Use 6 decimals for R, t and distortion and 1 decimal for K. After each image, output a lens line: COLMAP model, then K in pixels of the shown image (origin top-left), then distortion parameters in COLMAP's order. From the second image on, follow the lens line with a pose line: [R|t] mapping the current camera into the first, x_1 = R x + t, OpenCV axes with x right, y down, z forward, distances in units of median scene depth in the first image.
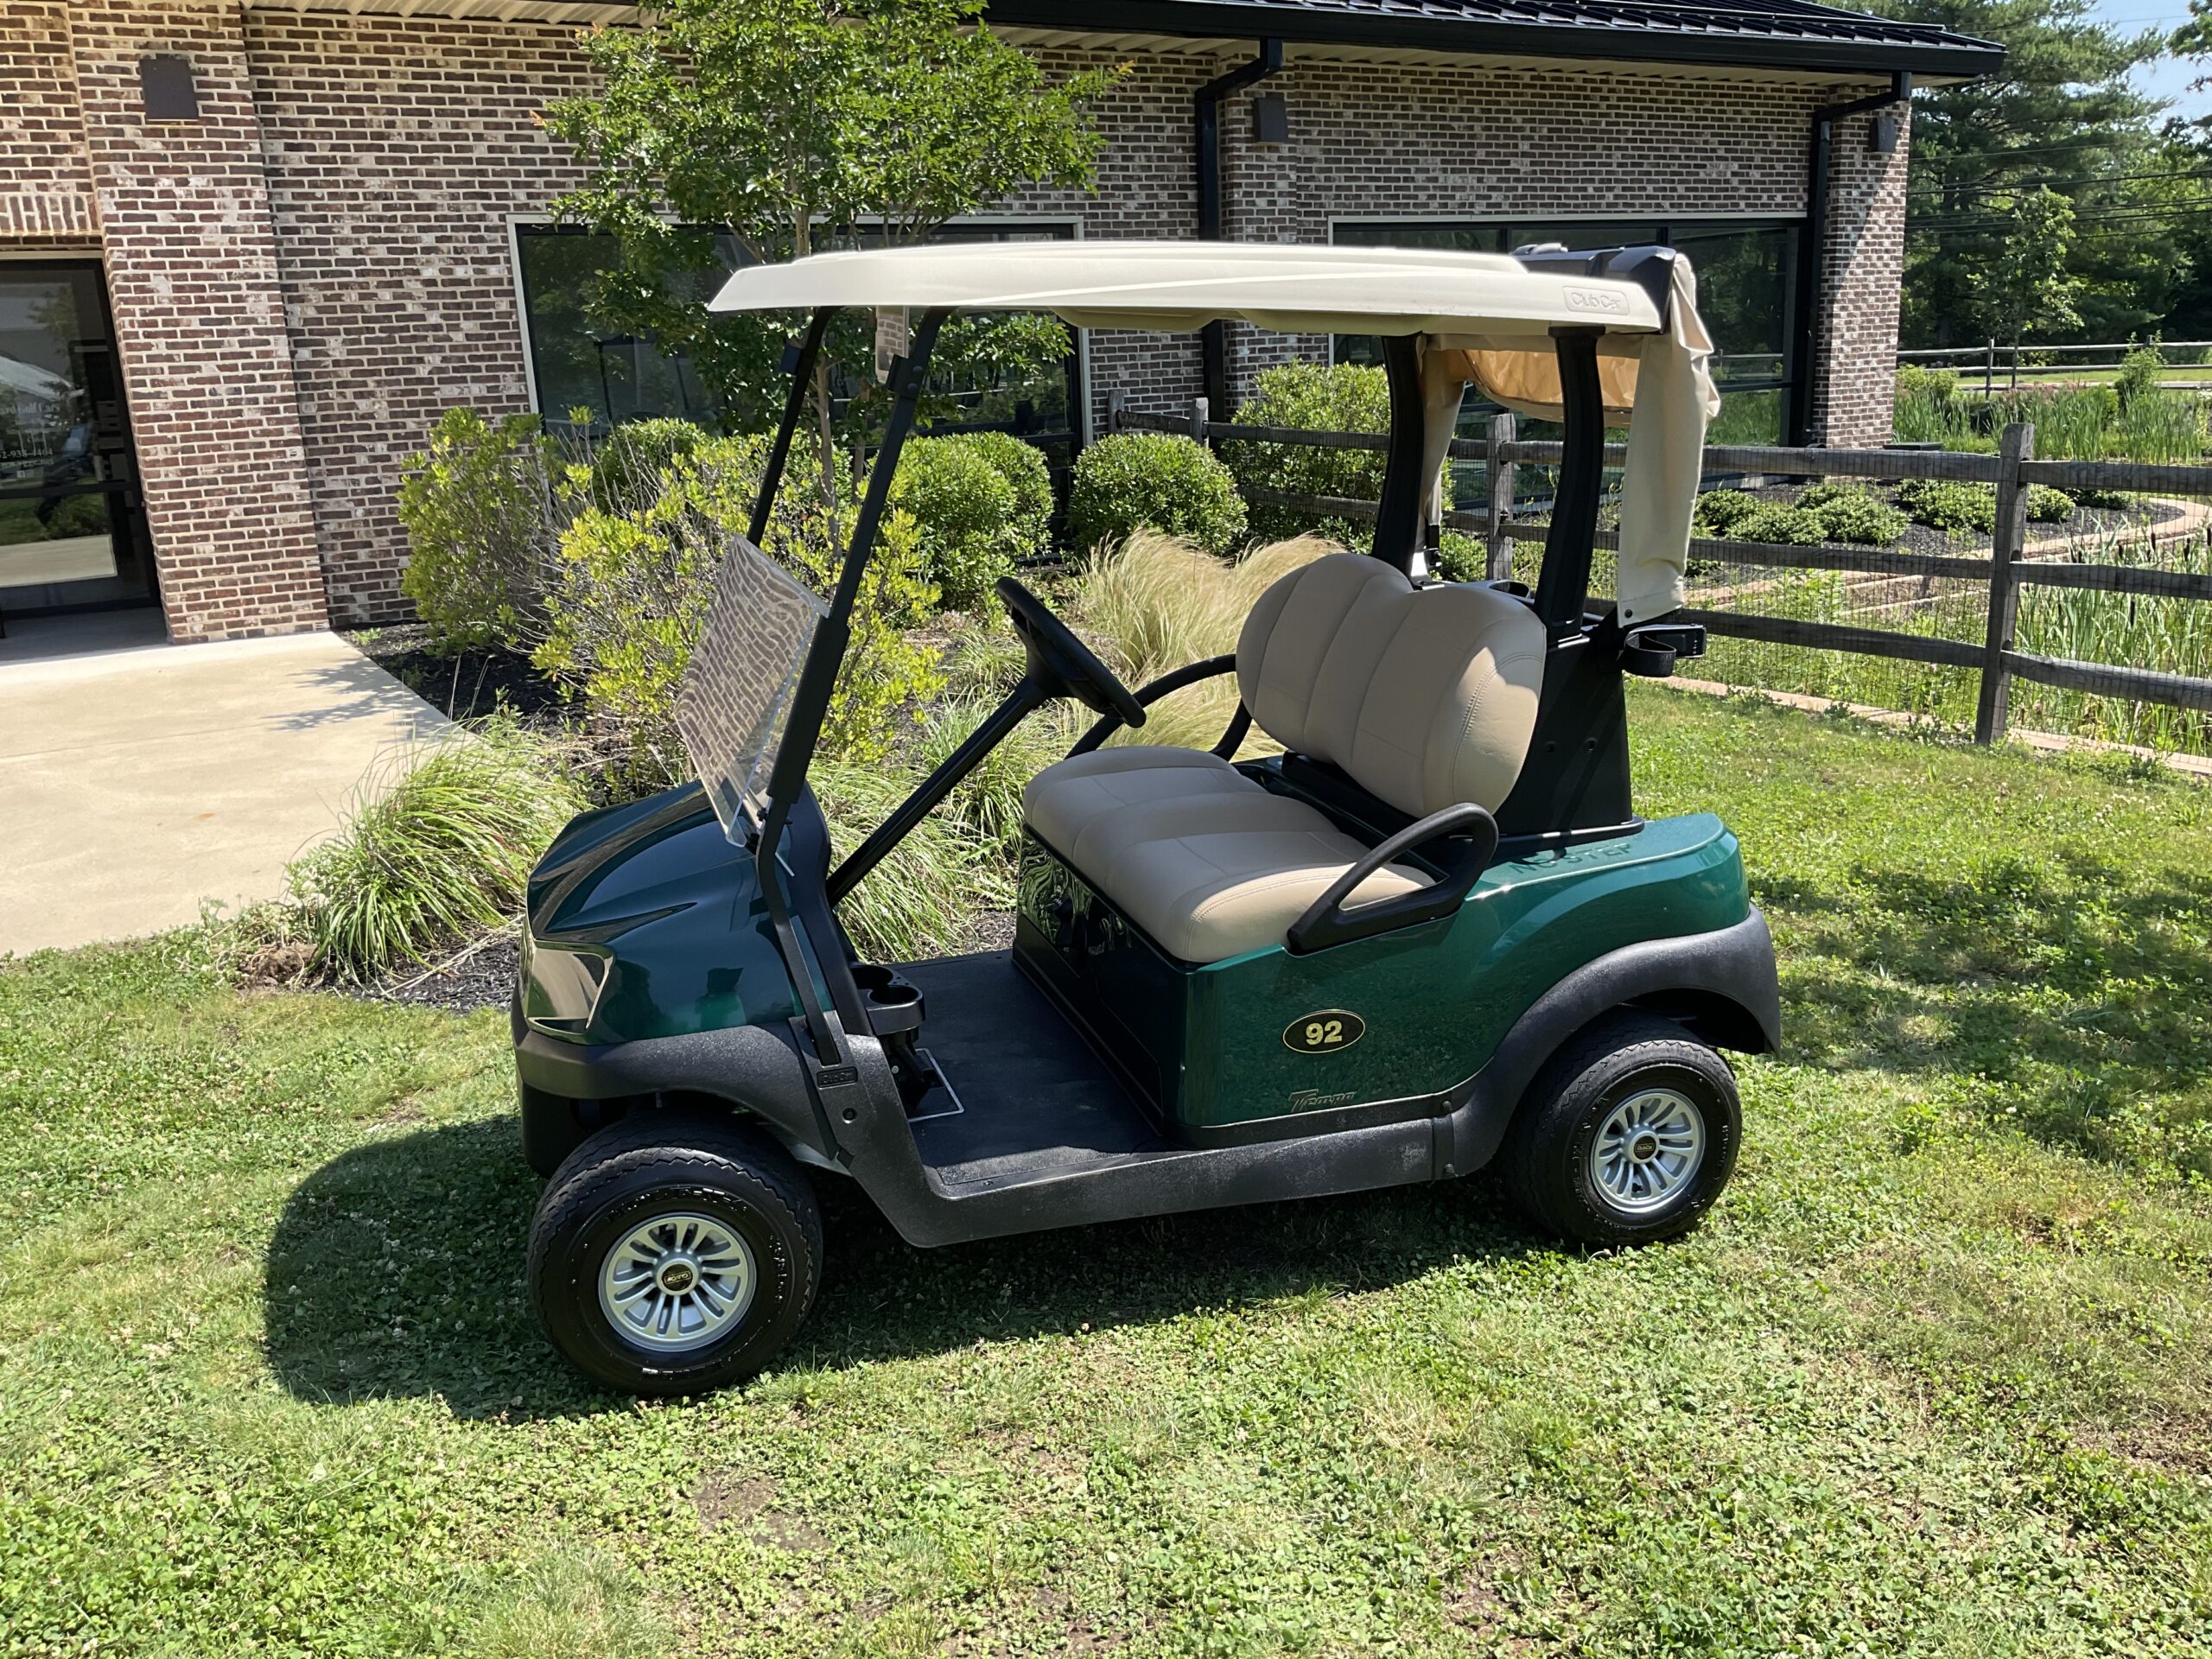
lens RADIAL K [[1852.8, 0, 1106.0], [0, 1852.8, 829.5], [0, 0, 1]] dist [0.039224, -0.074113]
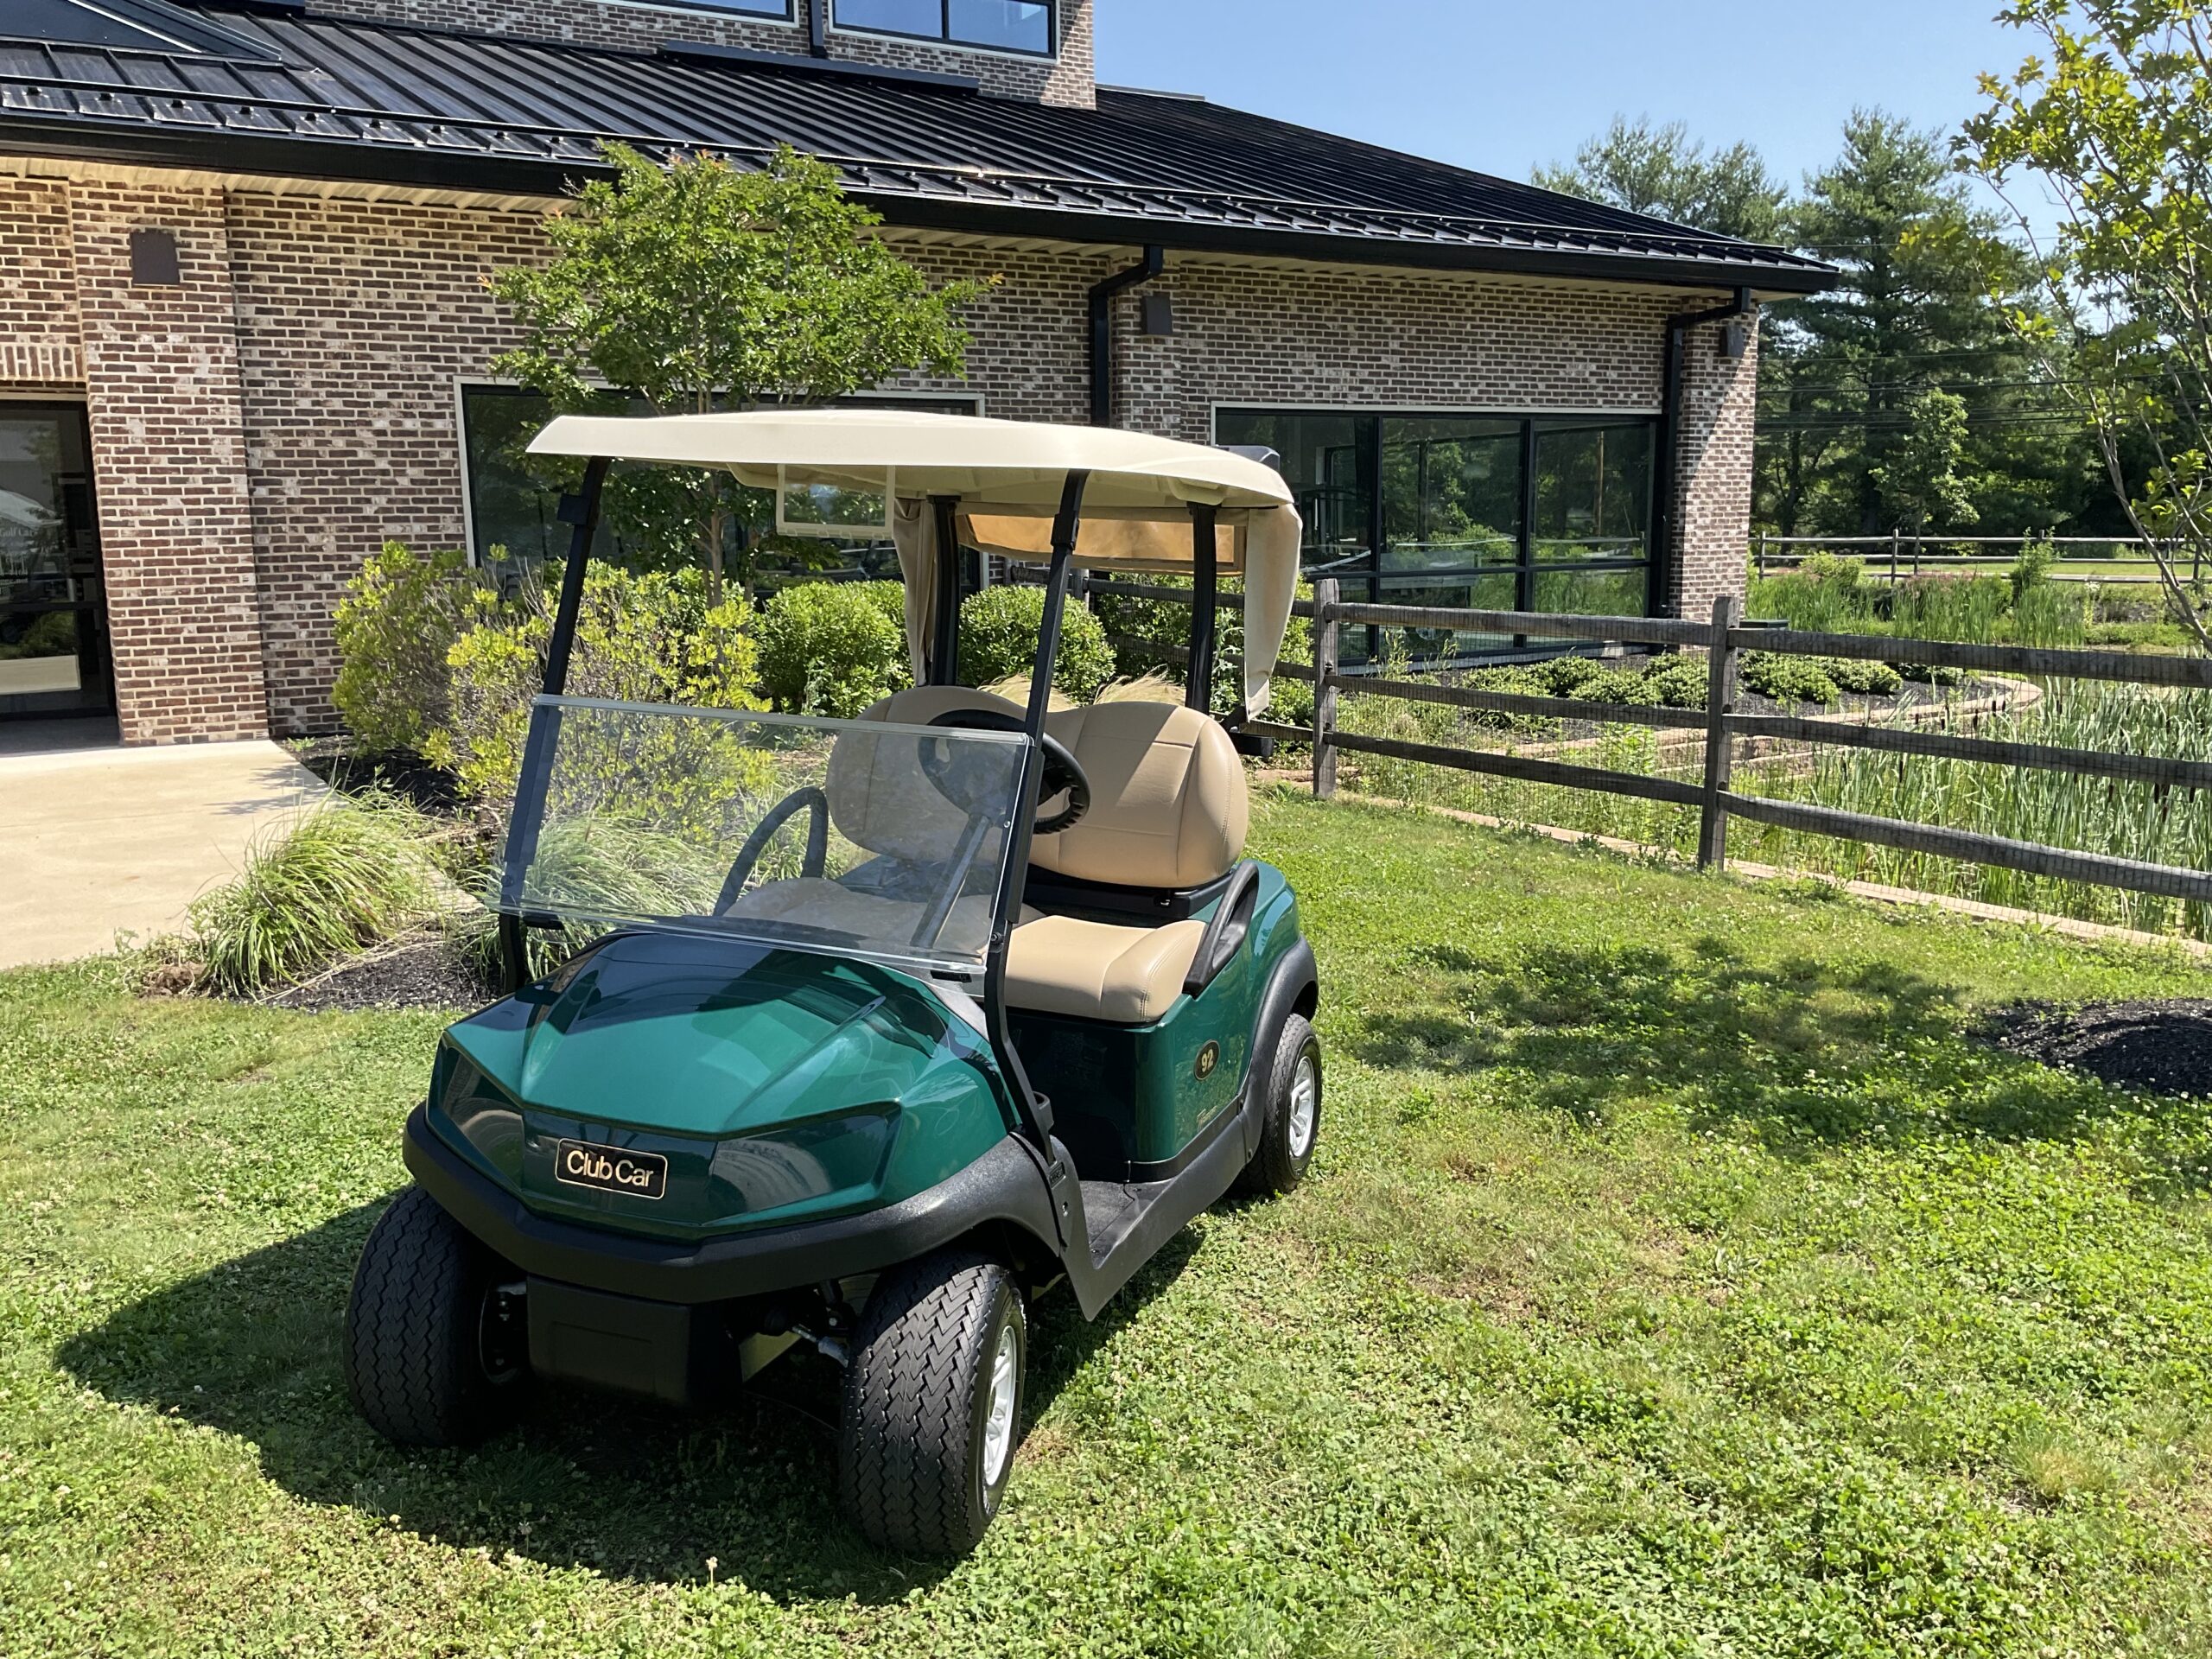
lens RADIAL K [[1844.8, 0, 1106.0], [0, 1844.8, 829.5], [0, 0, 1]] dist [0.099520, -0.189778]
pose [[0.999486, 0.028592, 0.014496, 0.063767], [-0.027256, 0.995992, -0.085189, 0.027290], [-0.016873, 0.084750, 0.996259, -0.104840]]
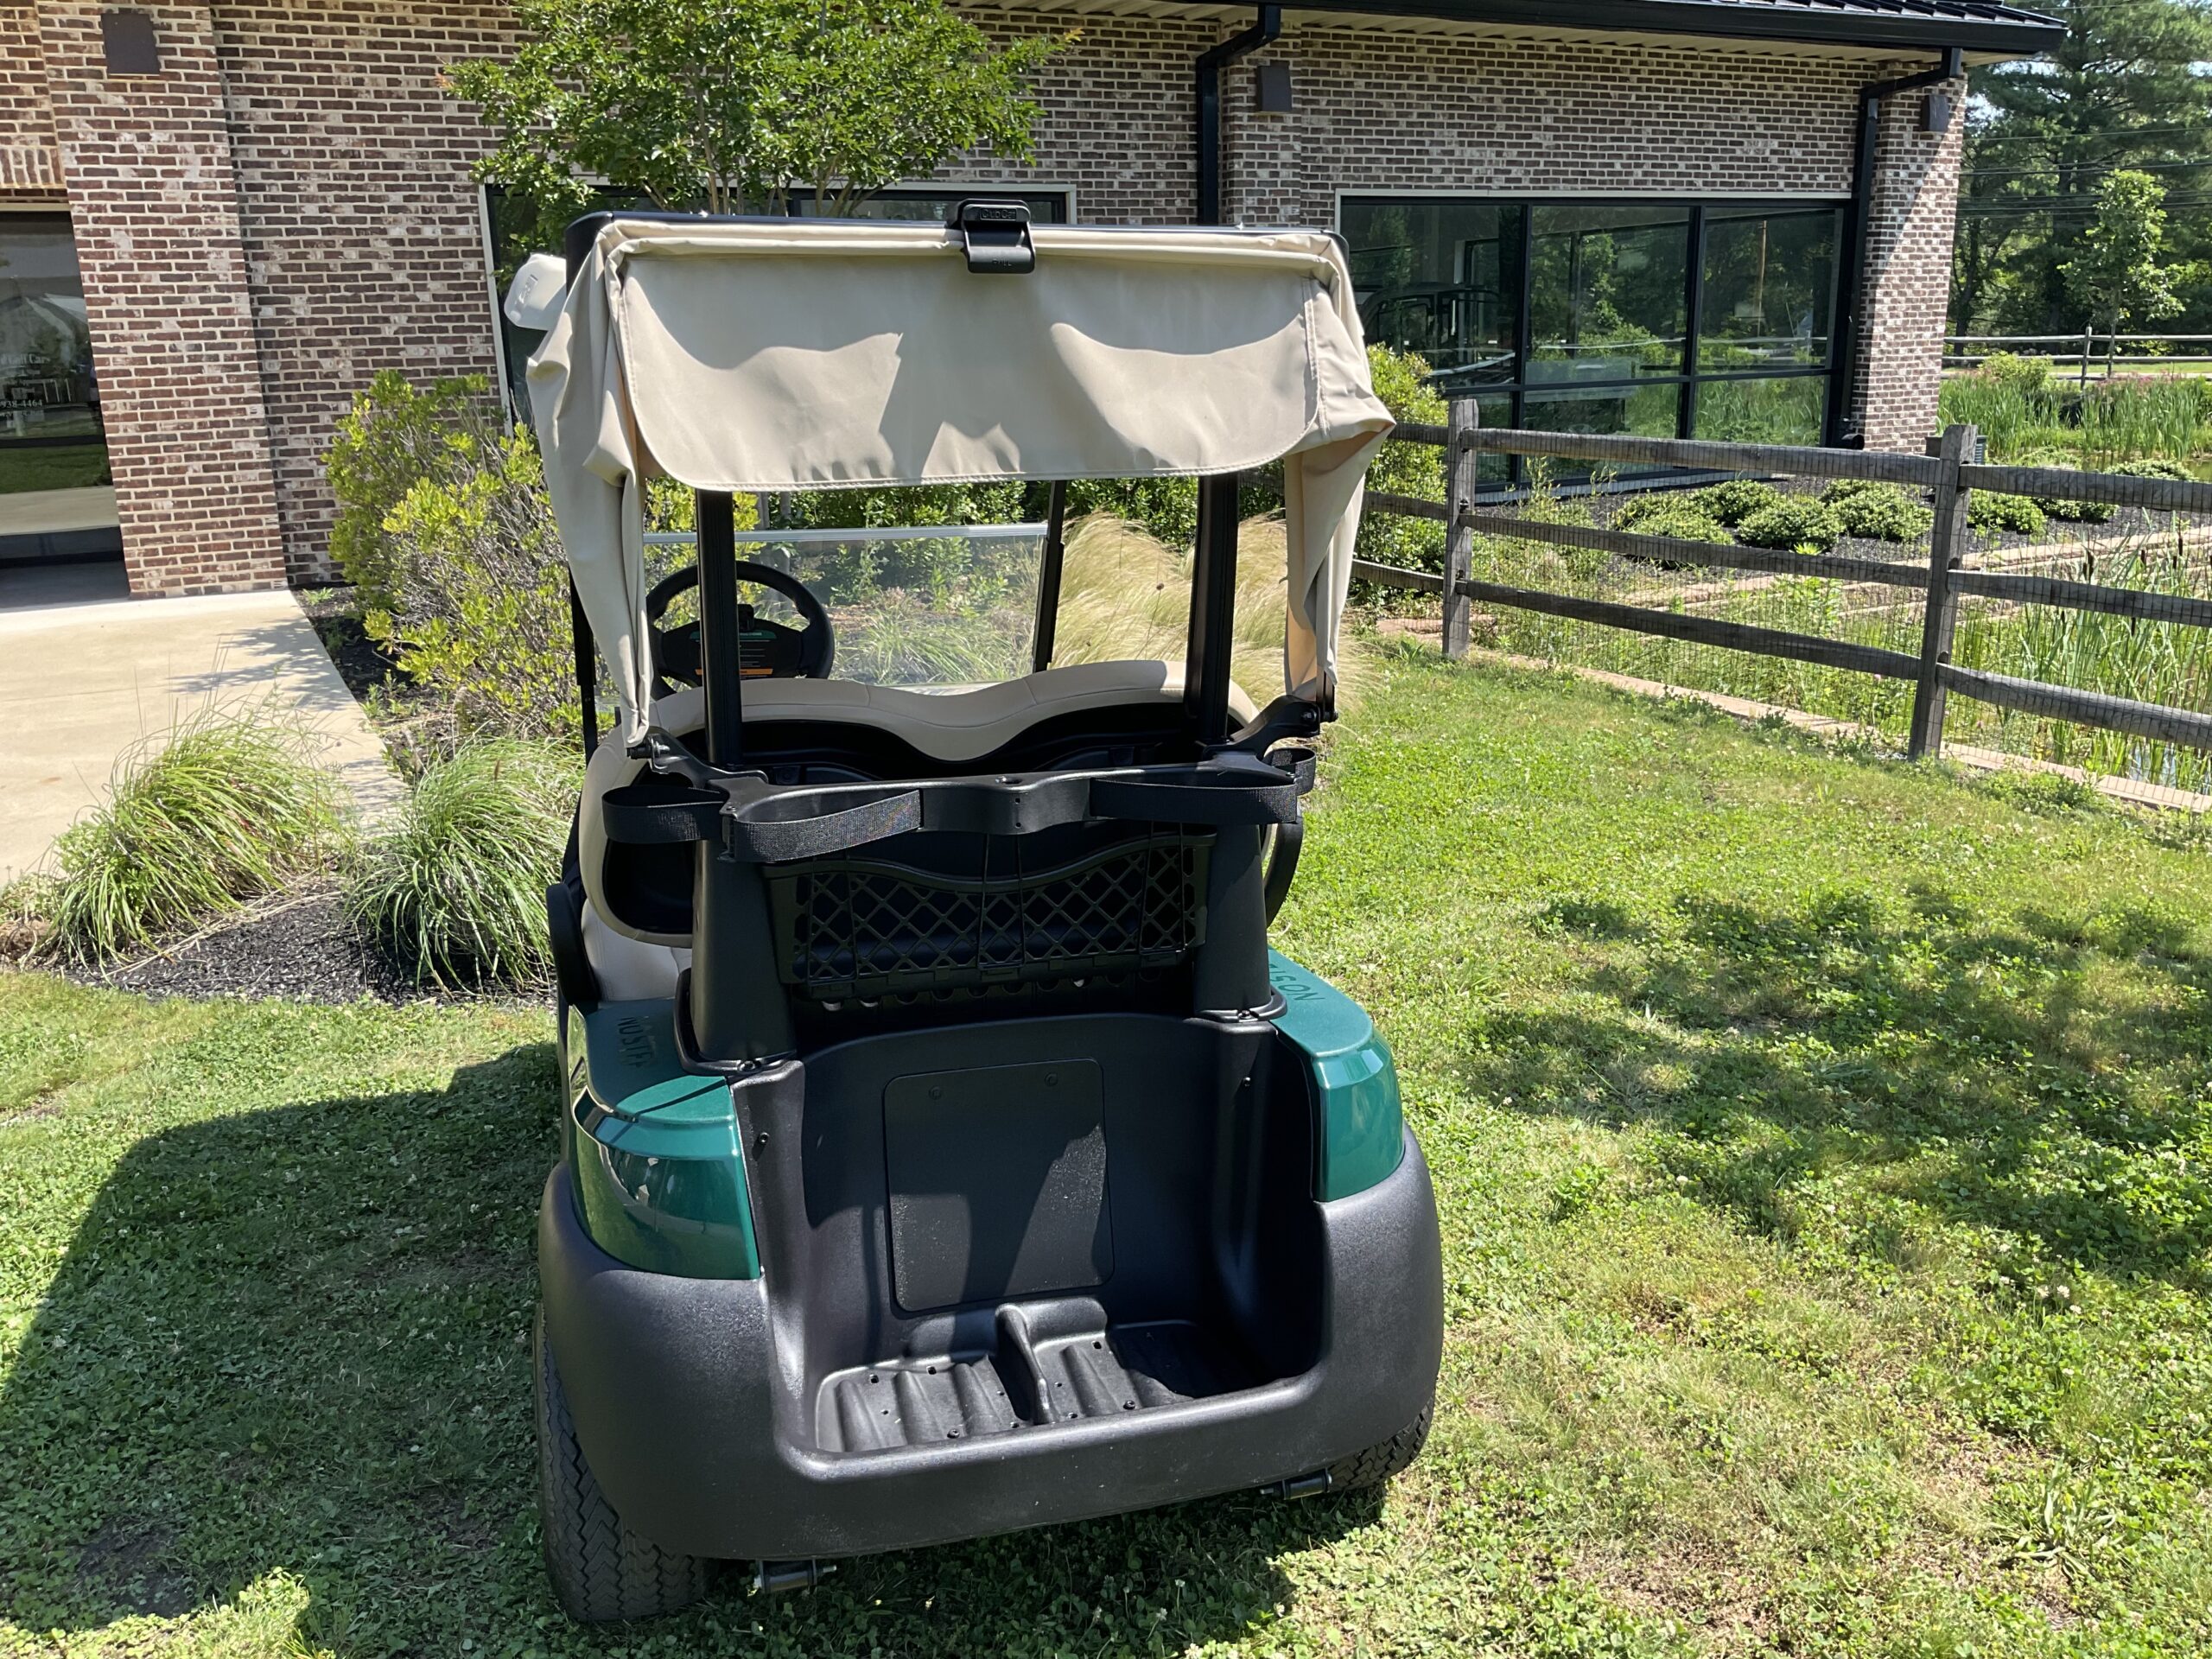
lens RADIAL K [[1847.4, 0, 1107.1], [0, 1847.4, 841.0], [0, 0, 1]] dist [0.022652, -0.044725]
pose [[0.998161, 0.034652, -0.049738, 0.079442], [-0.033436, 0.999126, 0.025078, -0.010844], [0.050563, -0.023369, 0.998447, 0.020839]]
